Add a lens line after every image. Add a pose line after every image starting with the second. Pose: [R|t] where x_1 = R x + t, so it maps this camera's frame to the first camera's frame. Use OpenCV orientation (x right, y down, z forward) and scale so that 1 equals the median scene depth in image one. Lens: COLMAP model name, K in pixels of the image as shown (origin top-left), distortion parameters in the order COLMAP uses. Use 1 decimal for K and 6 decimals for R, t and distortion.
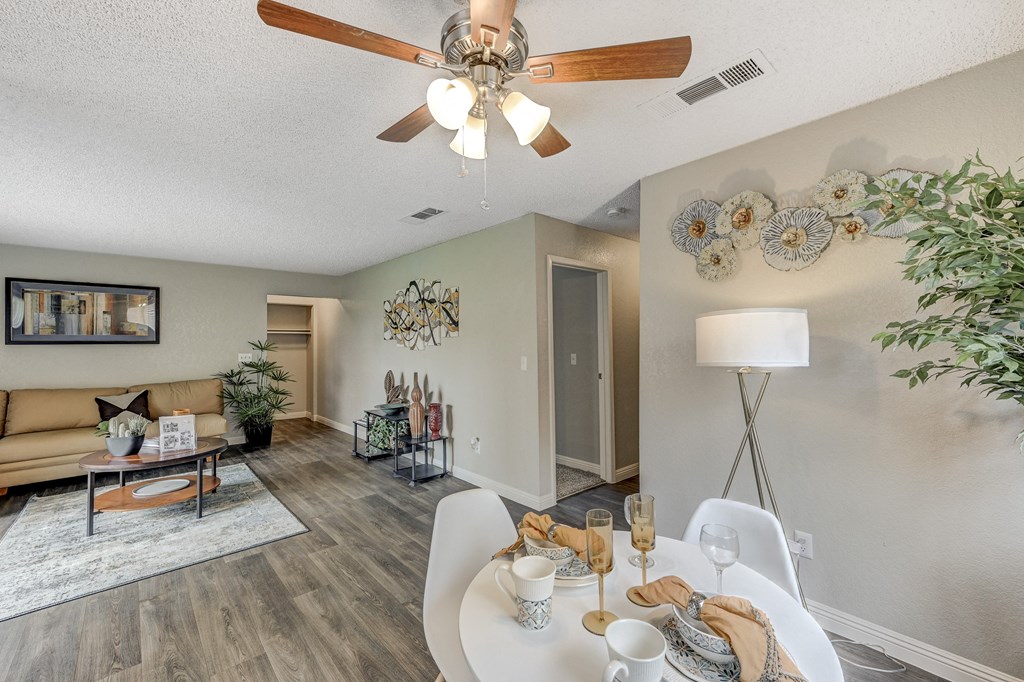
lens RADIAL K [[416.1, 0, 510.4], [0, 416.1, 356.0], [0, 0, 1]] dist [0.021758, 0.000217]
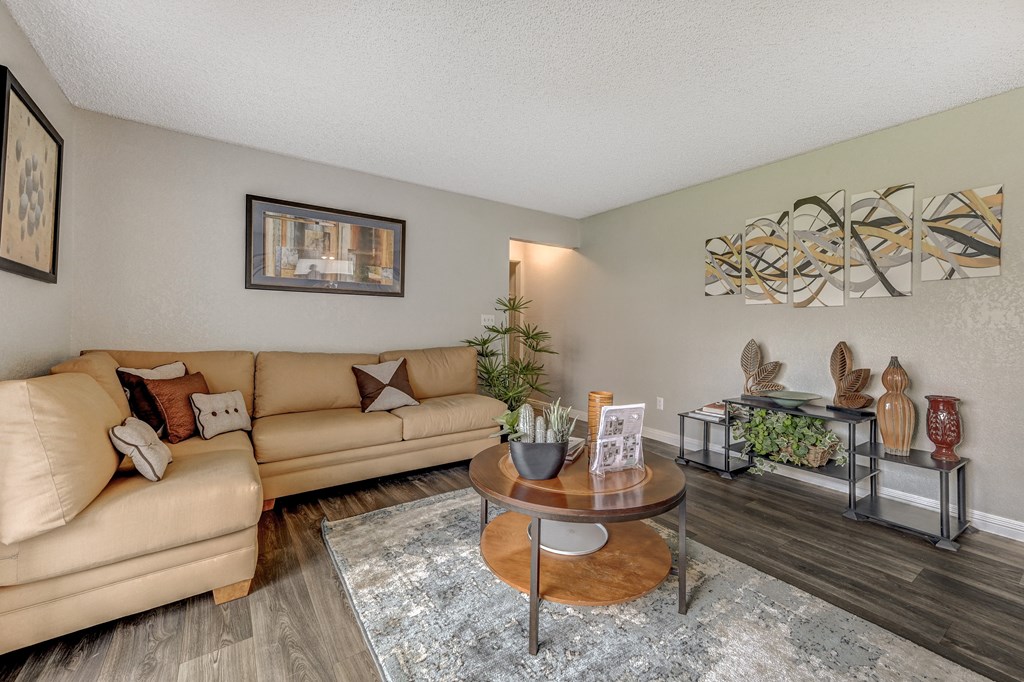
lens RADIAL K [[398.1, 0, 512.0], [0, 398.1, 341.0], [0, 0, 1]] dist [0.030895, 0.000275]
pose [[0.995102, 0.022302, -0.096301, -0.639211], [-0.021892, 0.999746, 0.005310, 0.045368], [0.096395, -0.003176, 0.995338, 0.357025]]
